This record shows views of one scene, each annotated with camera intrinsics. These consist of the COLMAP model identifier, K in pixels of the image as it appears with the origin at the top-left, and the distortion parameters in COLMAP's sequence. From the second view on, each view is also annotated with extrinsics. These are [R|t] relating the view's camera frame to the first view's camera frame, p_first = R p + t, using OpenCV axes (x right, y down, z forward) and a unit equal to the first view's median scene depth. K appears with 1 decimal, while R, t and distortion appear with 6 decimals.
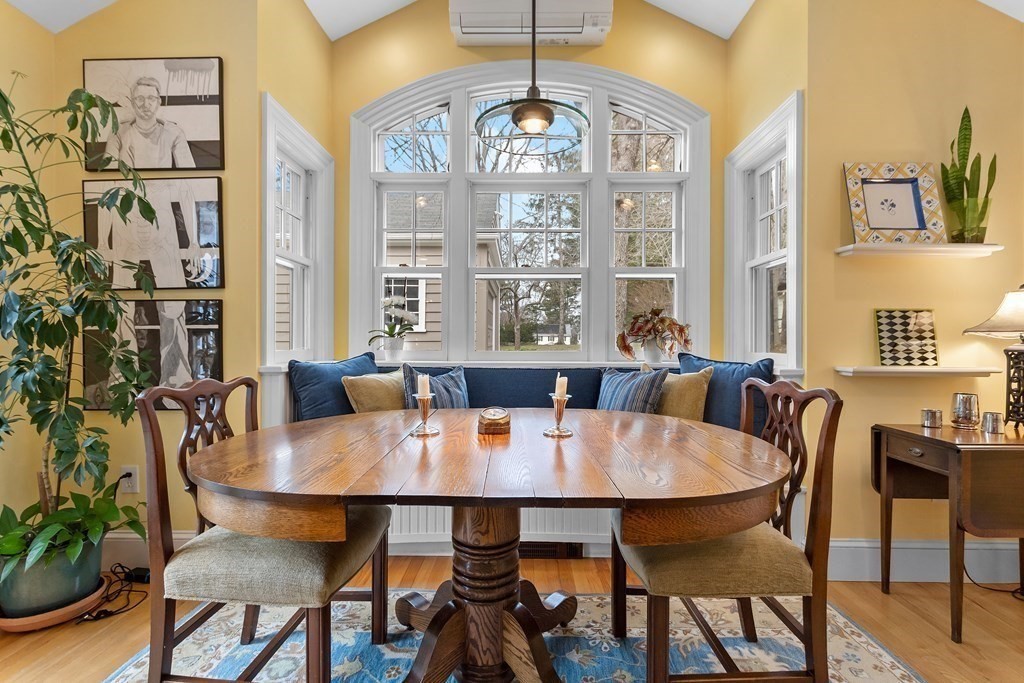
lens RADIAL K [[445.1, 0, 503.6], [0, 445.1, 343.0], [0, 0, 1]] dist [0.004308, 0.000373]
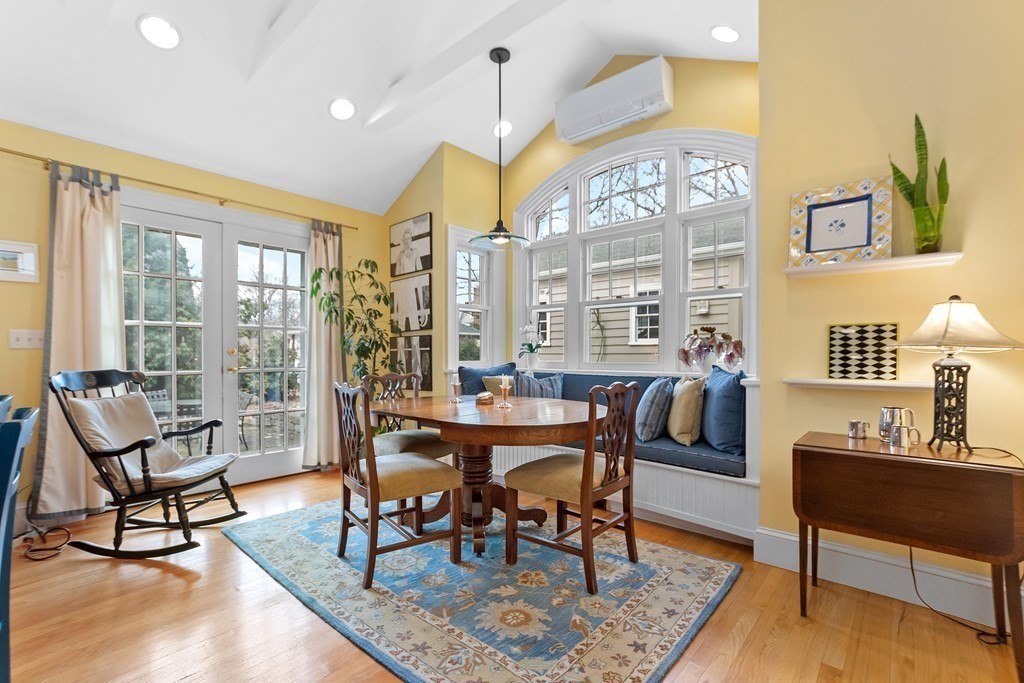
lens RADIAL K [[445.1, 0, 533.6], [0, 445.1, 355.0], [0, 0, 1]] dist [0.004308, 0.000373]
pose [[0.784420, -0.002278, -0.620226, 0.947739], [0.005181, 0.999982, 0.002879, -0.011788], [0.620209, -0.005472, 0.784418, -0.265314]]
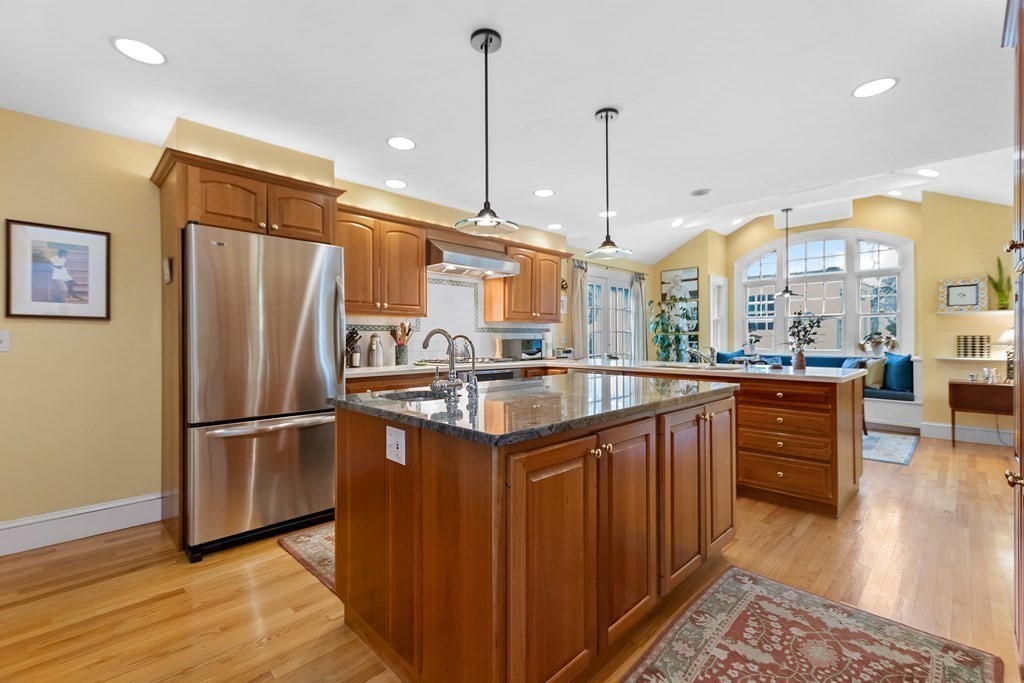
lens RADIAL K [[445.1, 0, 511.3], [0, 445.1, 336.8], [0, 0, 1]] dist [0.004308, 0.000373]
pose [[0.729153, -0.006530, -0.684320, 0.727685], [-0.000569, 0.999948, -0.010148, -0.040968], [0.684351, 0.007789, 0.729111, -2.656391]]
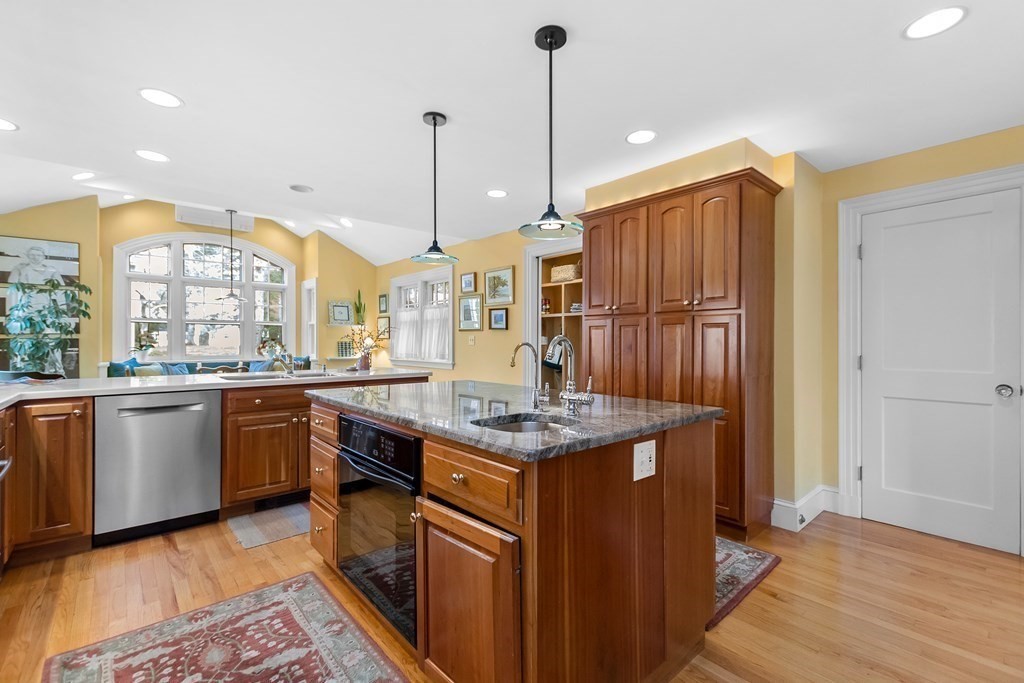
lens RADIAL K [[445.1, 0, 522.6], [0, 445.1, 339.3], [0, 0, 1]] dist [0.004308, 0.000373]
pose [[0.706834, 0.001333, 0.707378, -0.654423], [0.006306, 0.999947, -0.008185, -0.054322], [-0.707351, 0.010246, 0.706788, -2.602521]]
